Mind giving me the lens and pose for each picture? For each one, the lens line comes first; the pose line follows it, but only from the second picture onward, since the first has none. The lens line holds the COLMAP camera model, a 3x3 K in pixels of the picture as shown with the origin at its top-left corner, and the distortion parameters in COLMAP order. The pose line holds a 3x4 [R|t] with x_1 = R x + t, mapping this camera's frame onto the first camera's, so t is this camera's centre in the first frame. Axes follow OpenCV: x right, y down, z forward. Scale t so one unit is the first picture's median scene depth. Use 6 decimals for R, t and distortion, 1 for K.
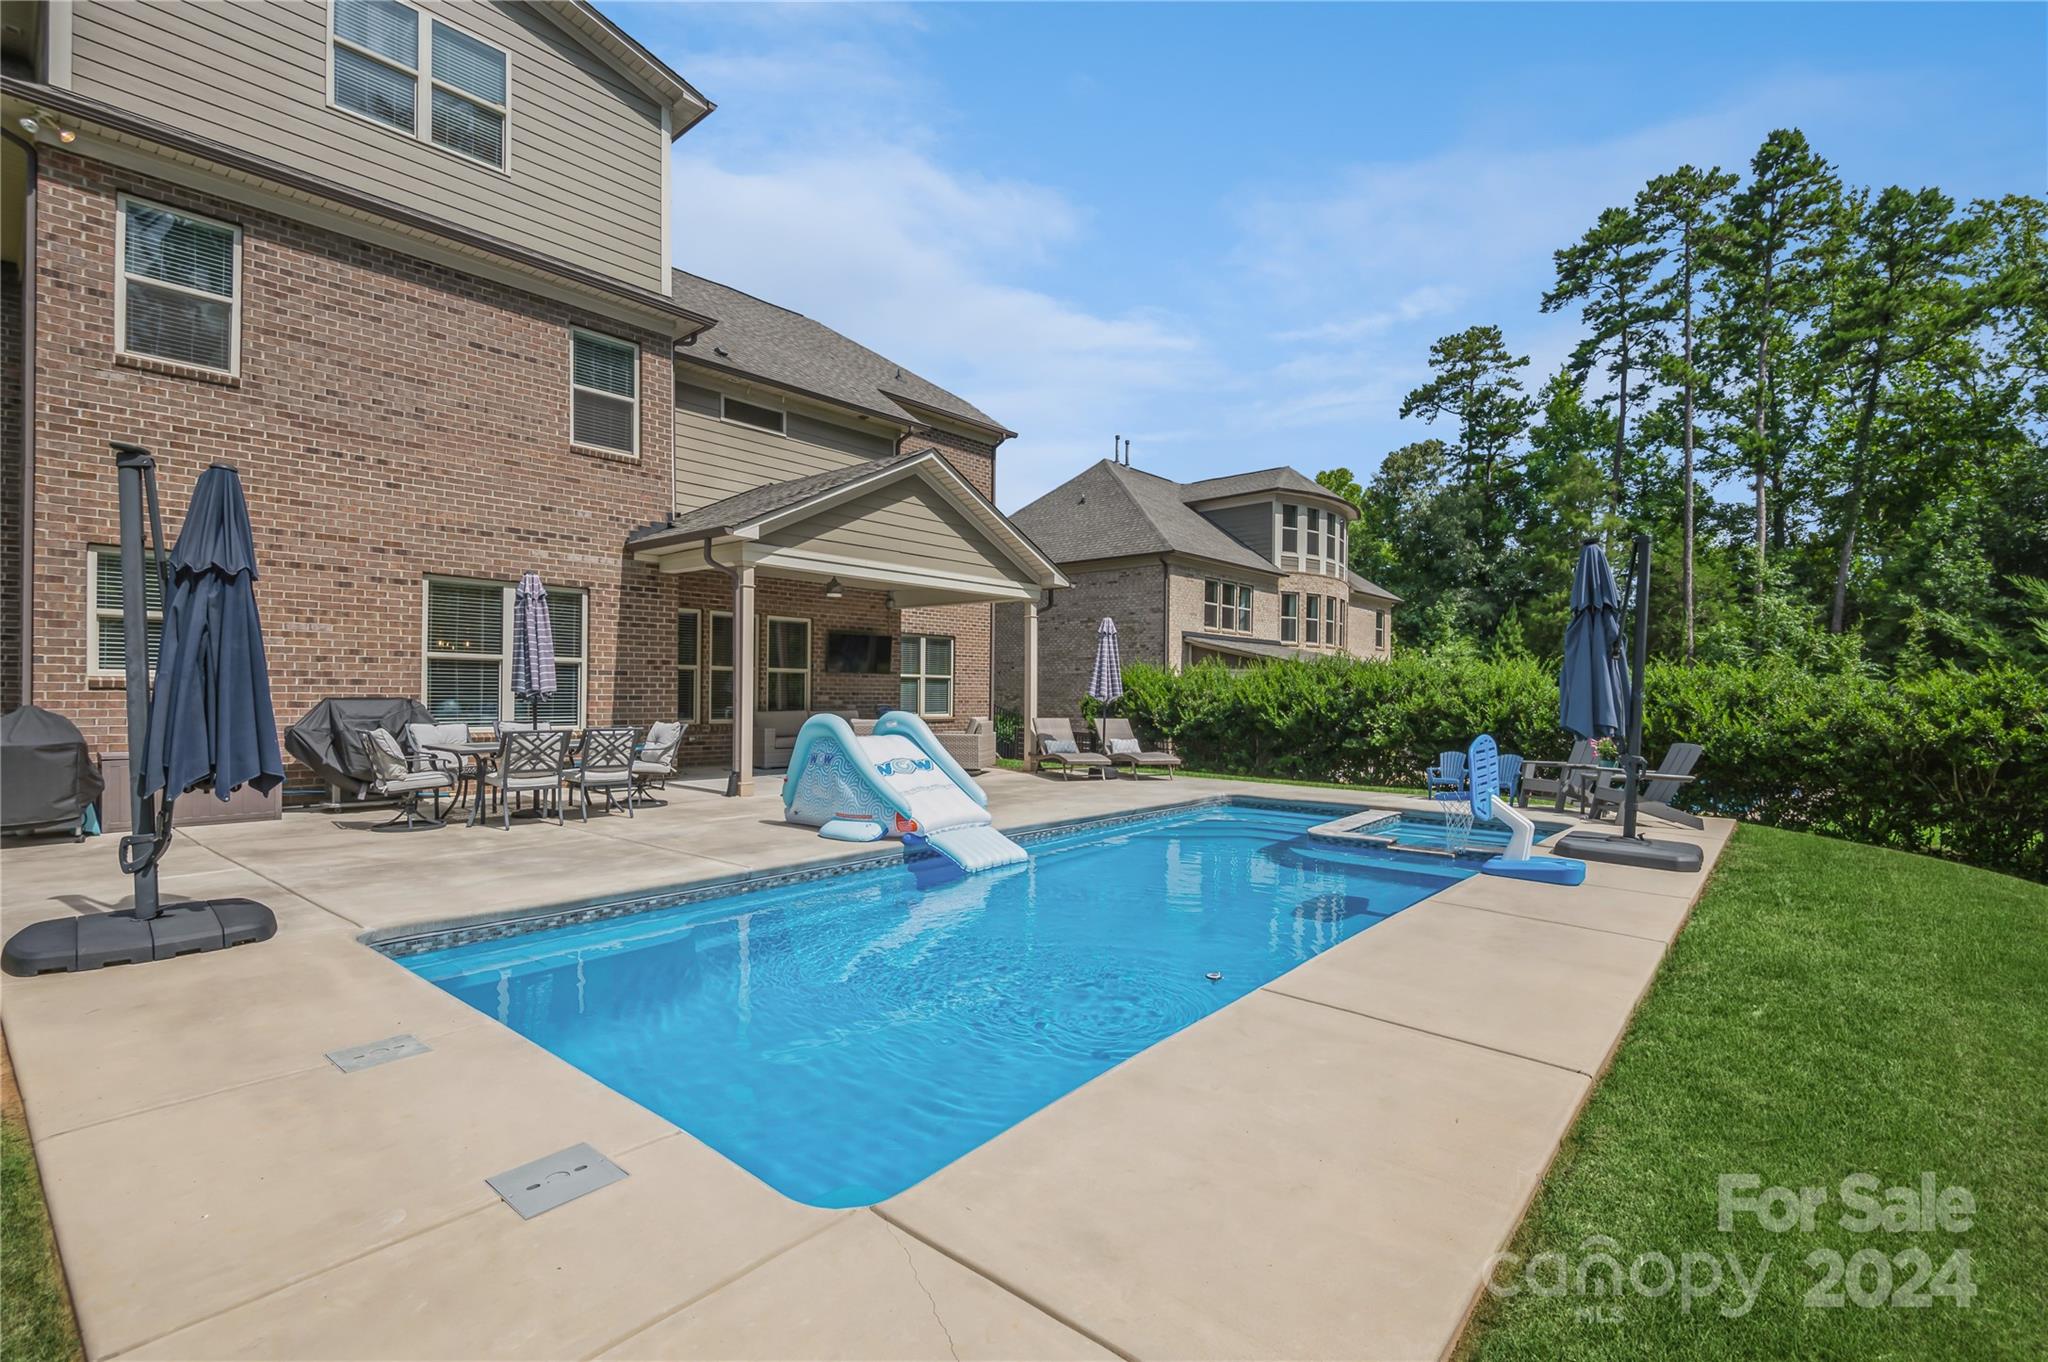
lens RADIAL K [[907.8, 0, 1024.0], [0, 907.8, 681.0], [0, 0, 1]] dist [0.043948, -0.030096]
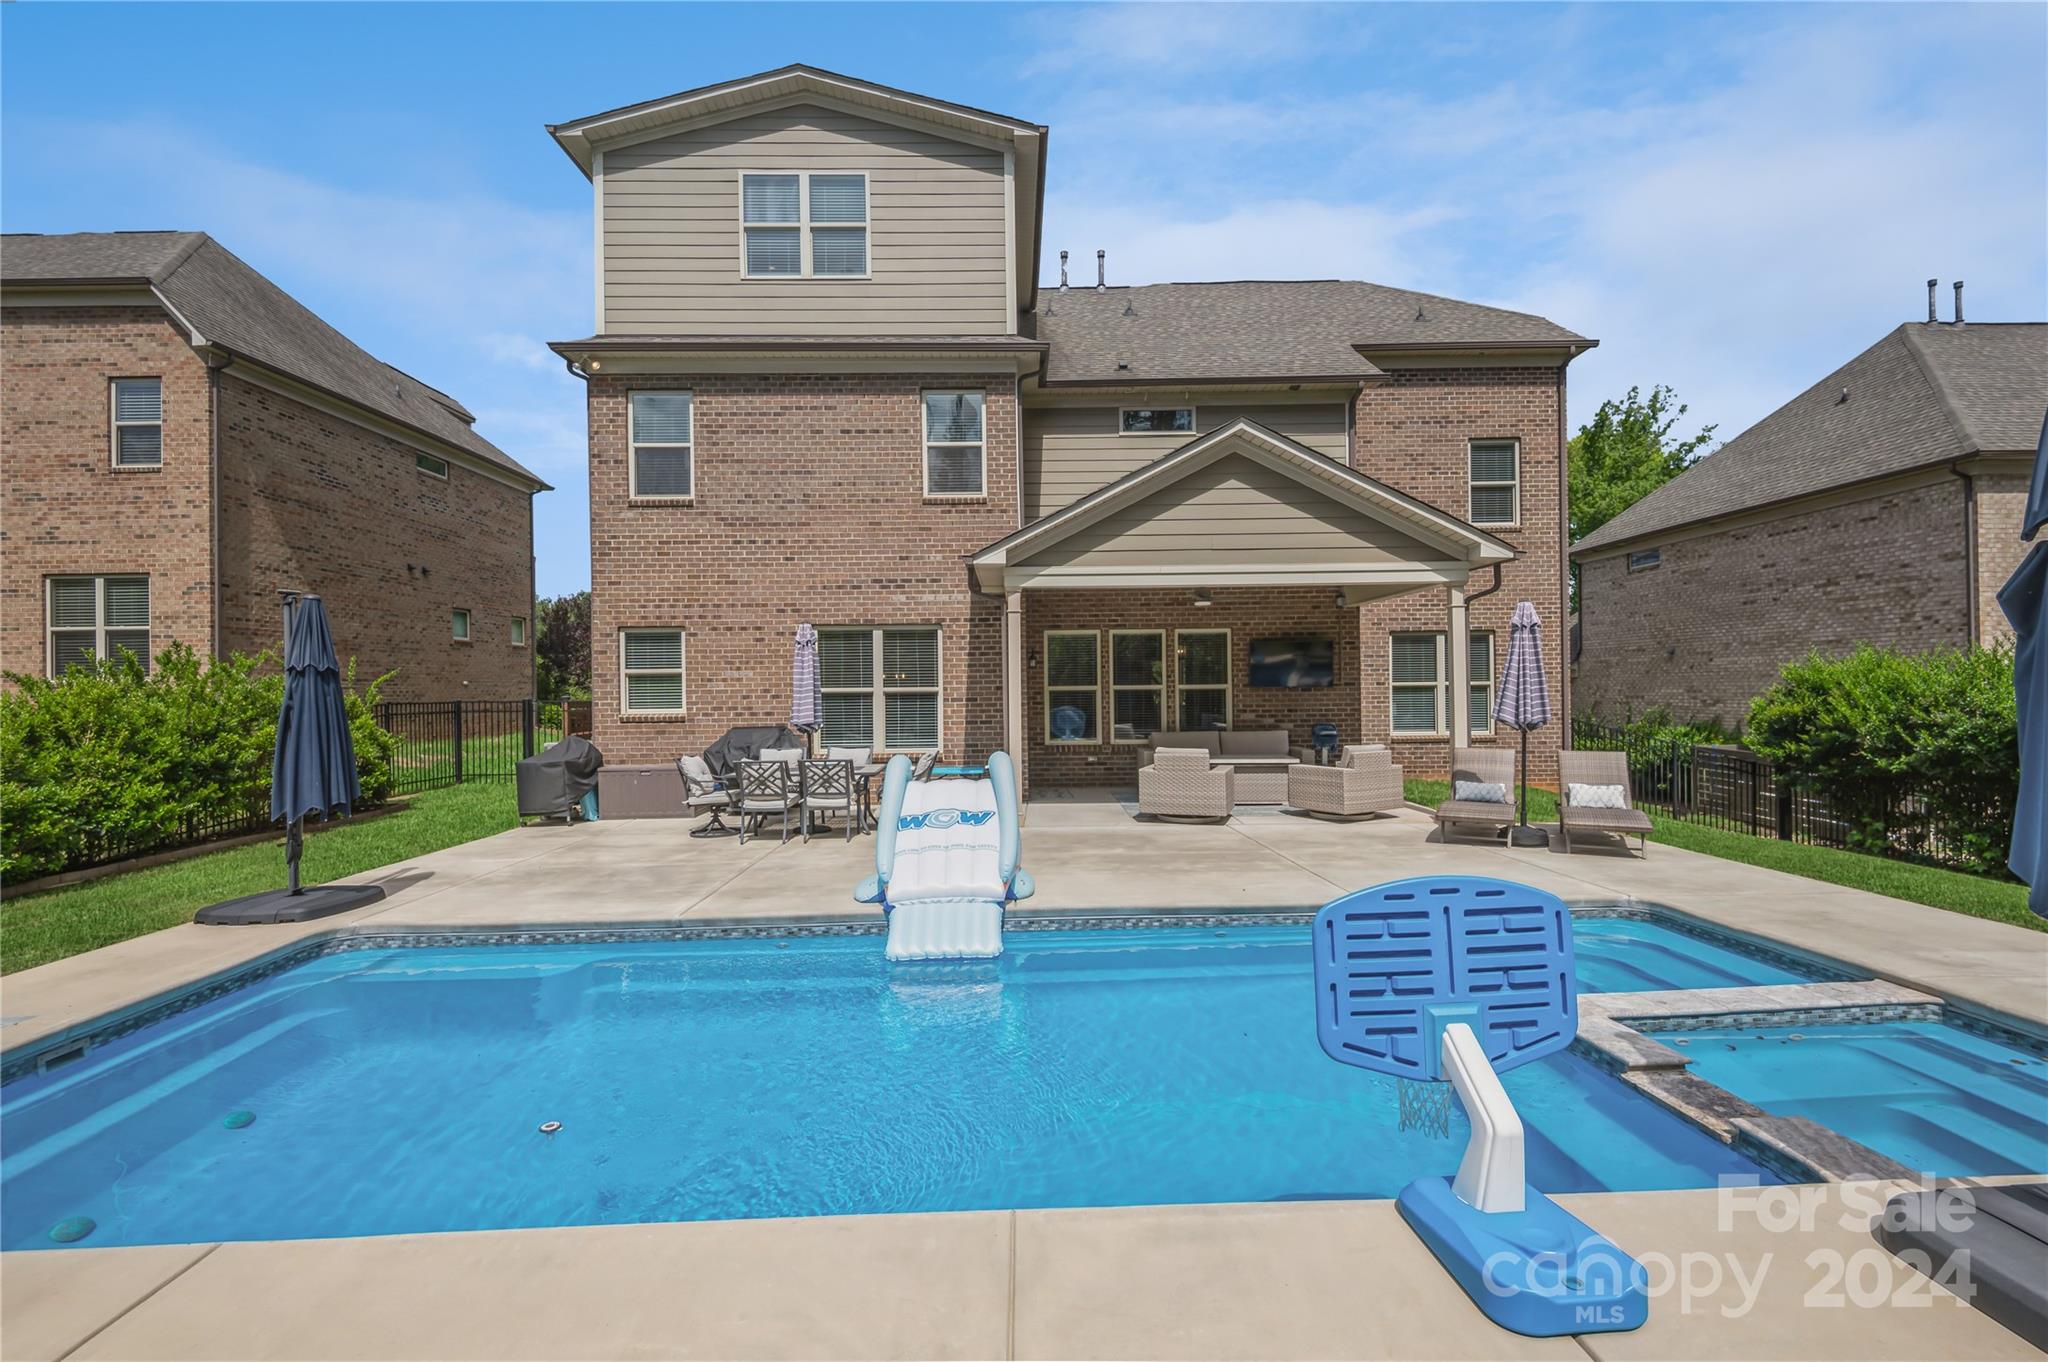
lens RADIAL K [[907.8, 0, 1024.0], [0, 907.8, 681.0], [0, 0, 1]] dist [0.043948, -0.030096]
pose [[0.681299, -0.026209, -0.731536, 0.415074], [0.029108, 0.999538, -0.008701, -0.021077], [0.731427, -0.015366, 0.681747, 0.344607]]
